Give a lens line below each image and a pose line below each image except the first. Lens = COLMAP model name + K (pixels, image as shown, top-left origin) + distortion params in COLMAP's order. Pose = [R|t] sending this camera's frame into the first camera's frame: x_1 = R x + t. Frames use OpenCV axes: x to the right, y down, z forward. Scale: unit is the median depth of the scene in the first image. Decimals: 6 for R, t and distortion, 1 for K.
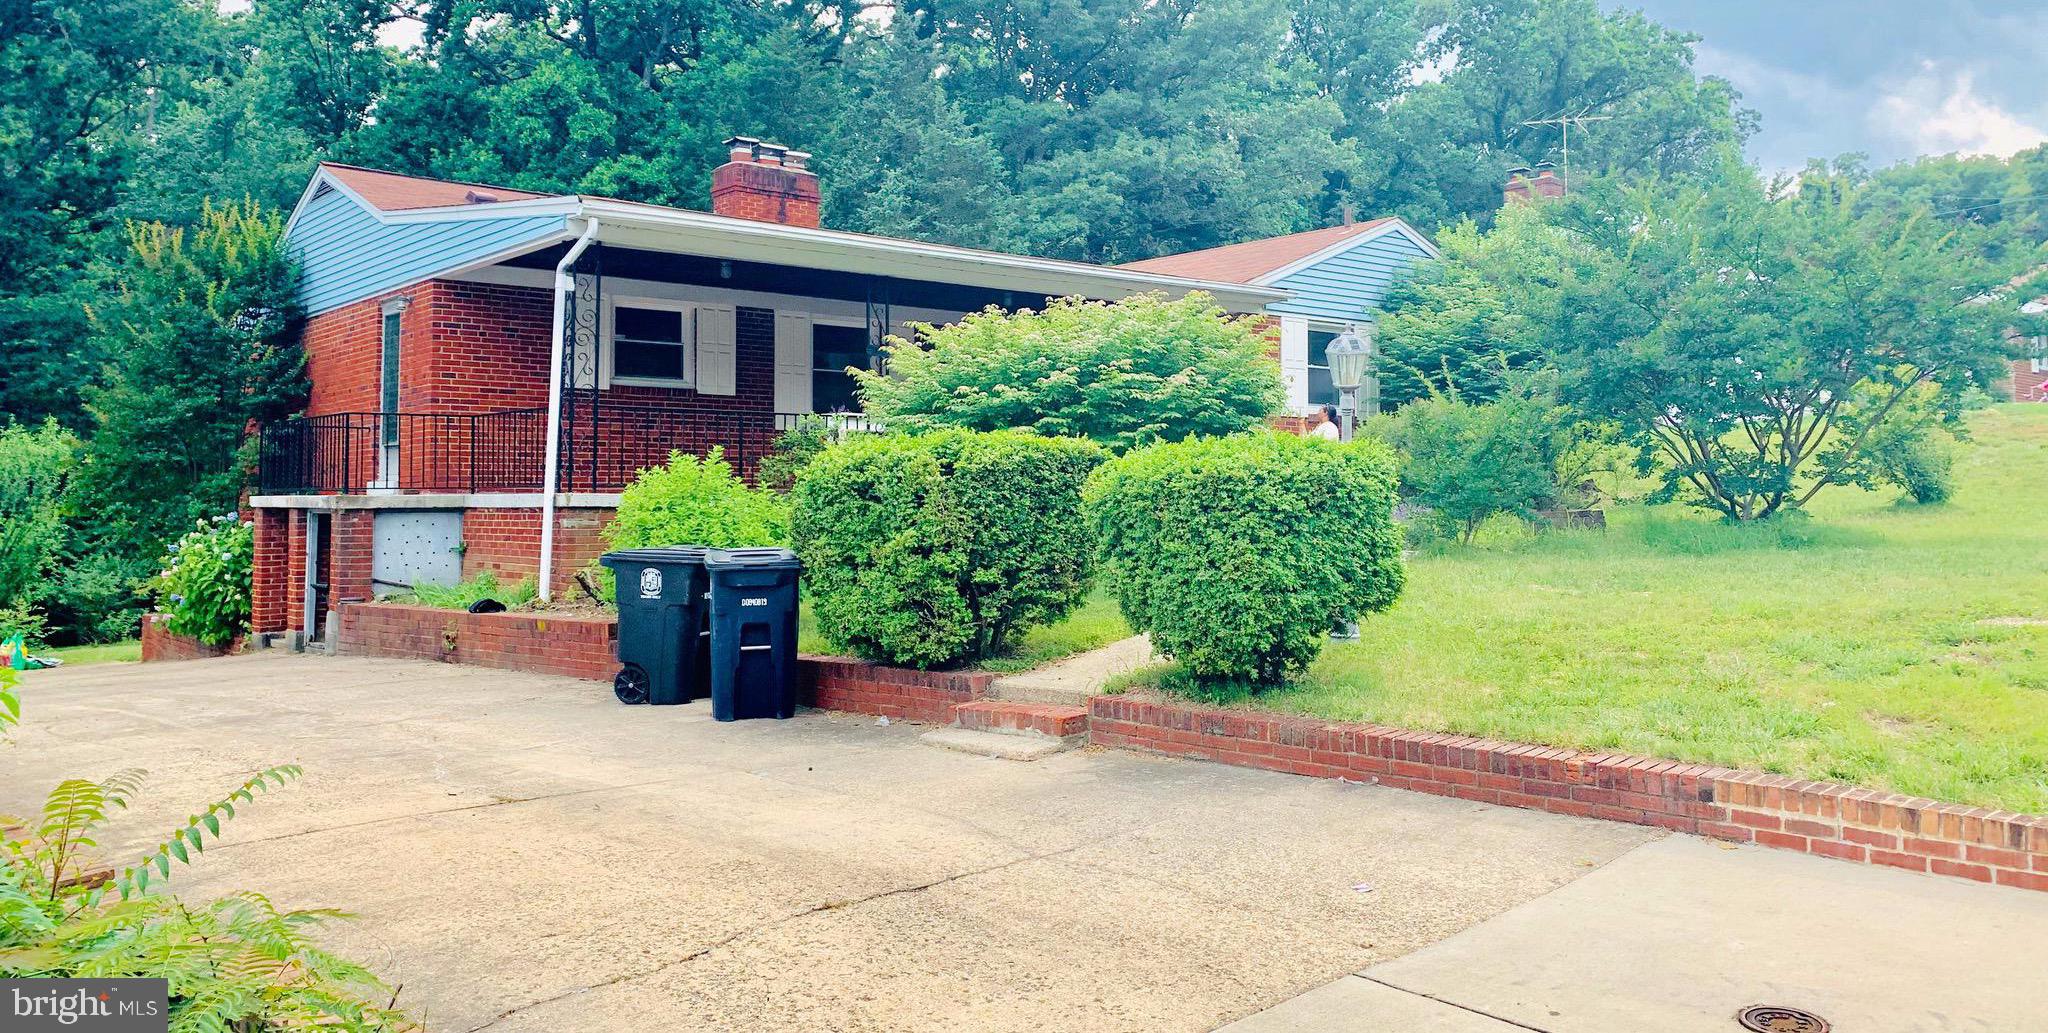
lens RADIAL K [[1548.5, 0, 1023.7], [0, 1548.5, 409.5], [0, 0, 1]] dist [0.052675, -0.001252]
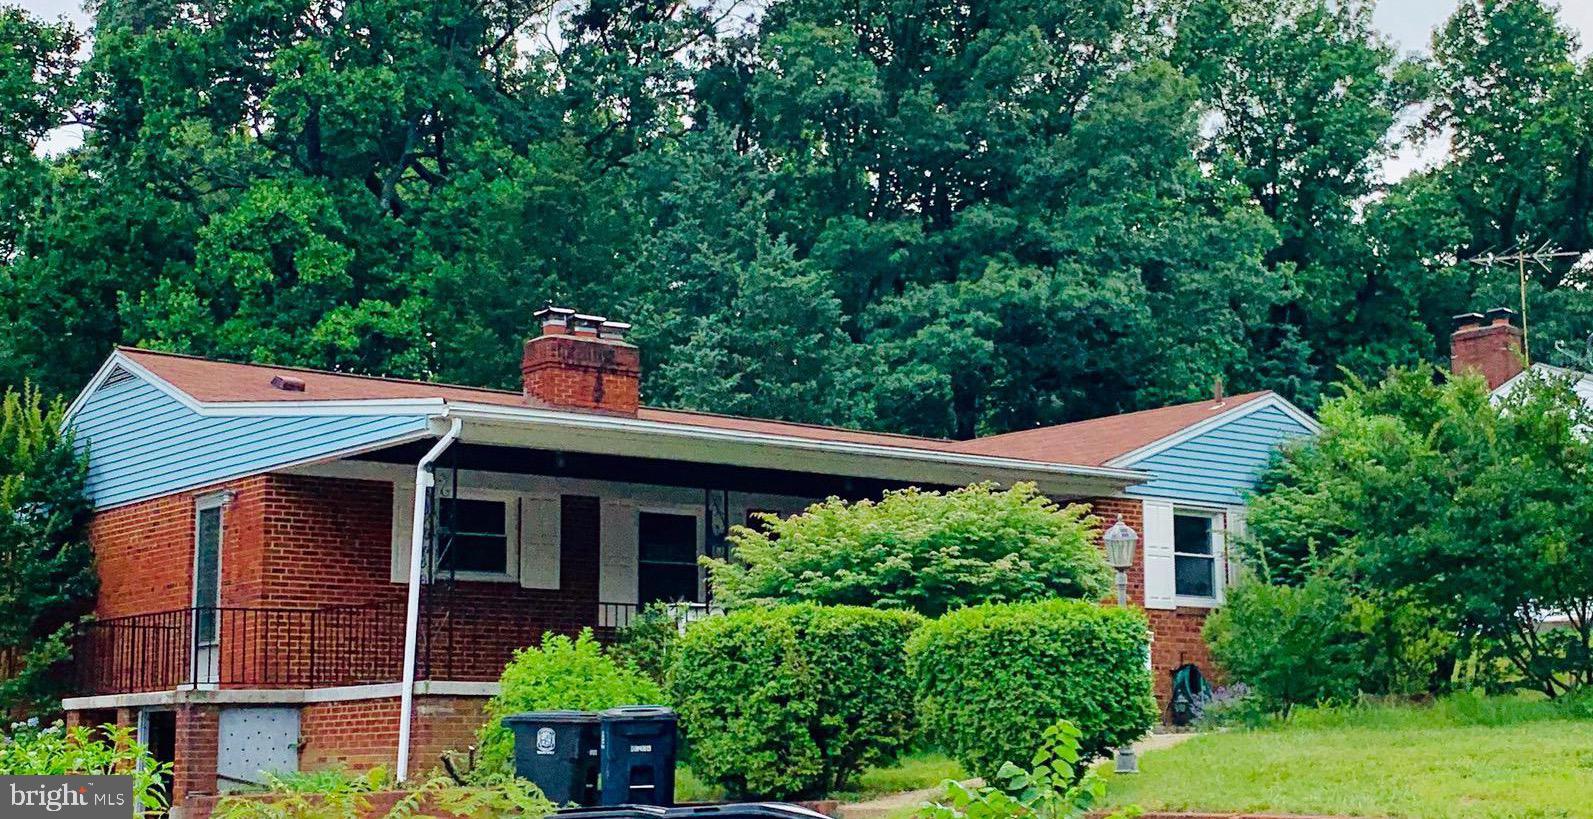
lens RADIAL K [[2268.4, 0, 870.3], [0, 2268.4, 408.9], [0, 0, 1]] dist [0.167989, -0.105701]
pose [[0.999967, -0.008065, -0.000274, 0.005603], [0.008003, 0.995455, -0.094896, 0.019373], [0.001038, 0.094891, 0.995487, -0.514856]]
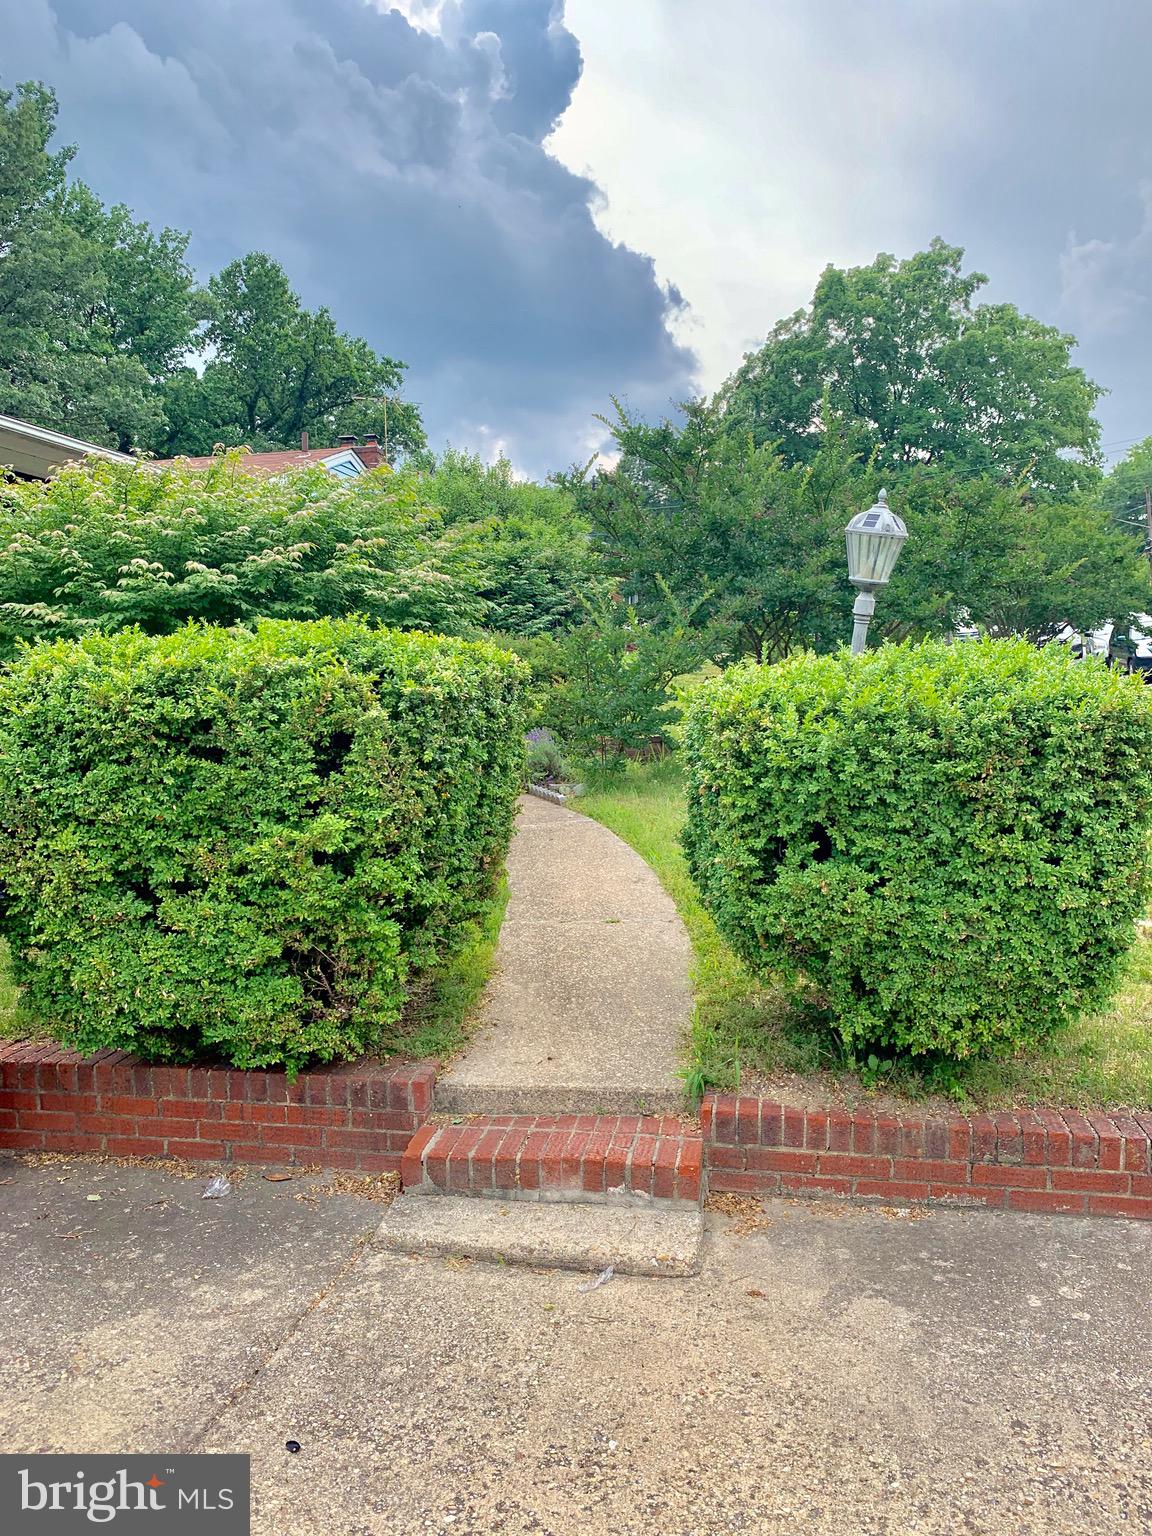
lens RADIAL K [[1172.4, 0, 569.1], [0, 1172.4, 762.7], [0, 0, 1]] dist [0.042975, -0.060299]
pose [[0.827399, -0.025157, 0.561051, -0.129814], [-0.031295, 0.995379, 0.090784, 0.014446], [-0.560742, -0.092673, 0.822788, 0.391038]]
